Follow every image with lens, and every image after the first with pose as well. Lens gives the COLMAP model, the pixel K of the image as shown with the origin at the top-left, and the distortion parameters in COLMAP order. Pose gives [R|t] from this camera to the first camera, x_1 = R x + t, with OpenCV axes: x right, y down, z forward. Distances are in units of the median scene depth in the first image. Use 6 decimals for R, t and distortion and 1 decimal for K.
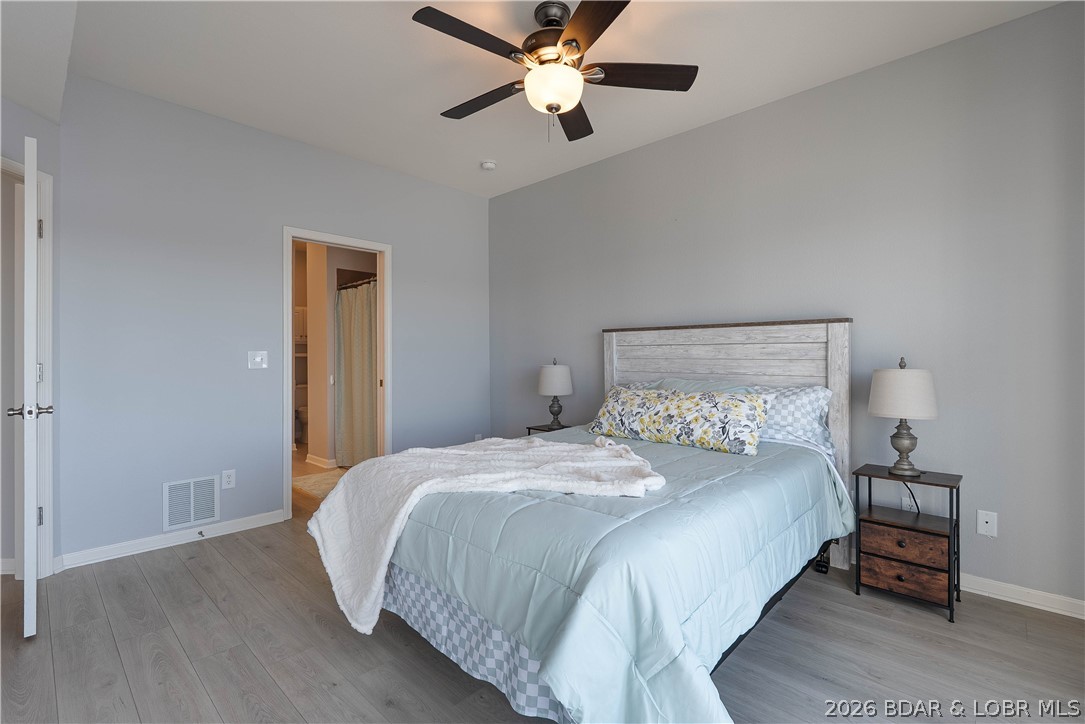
lens RADIAL K [[477.8, 0, 532.3], [0, 477.8, 357.9], [0, 0, 1]] dist [-0.005721, -0.000228]
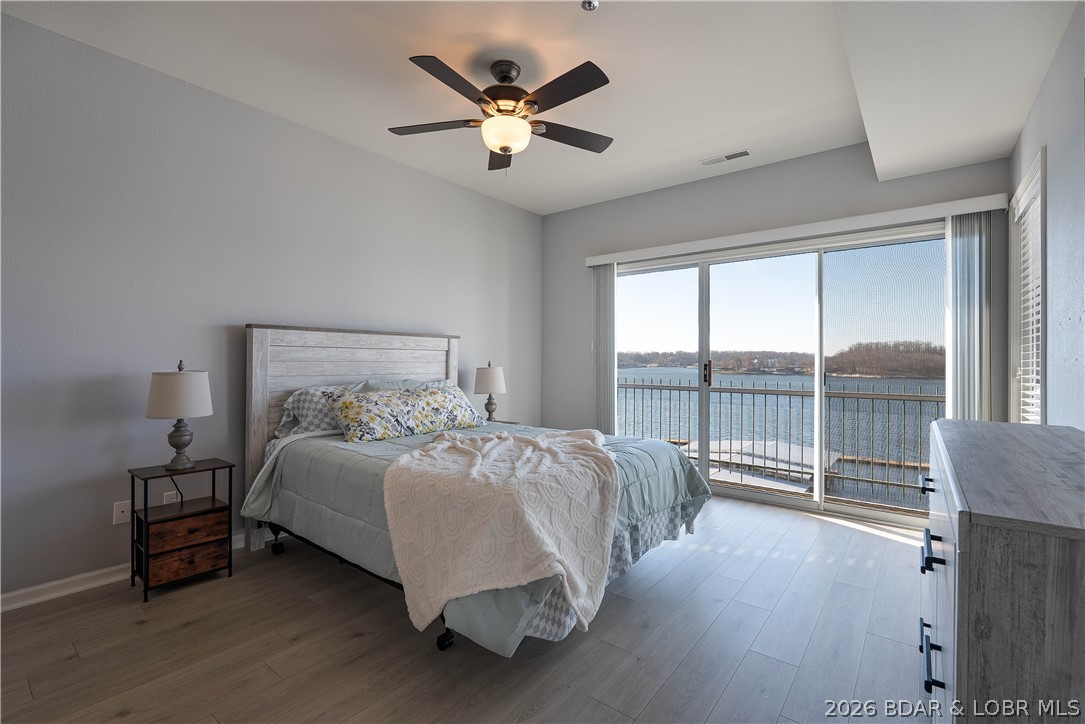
lens RADIAL K [[477.8, 0, 538.9], [0, 477.8, 362.3], [0, 0, 1]] dist [-0.005721, -0.000228]
pose [[-0.078221, -0.005318, 0.996922, -0.849797], [-0.007059, 0.999964, 0.004781, -0.004406], [-0.996911, -0.006663, -0.078256, 0.749268]]
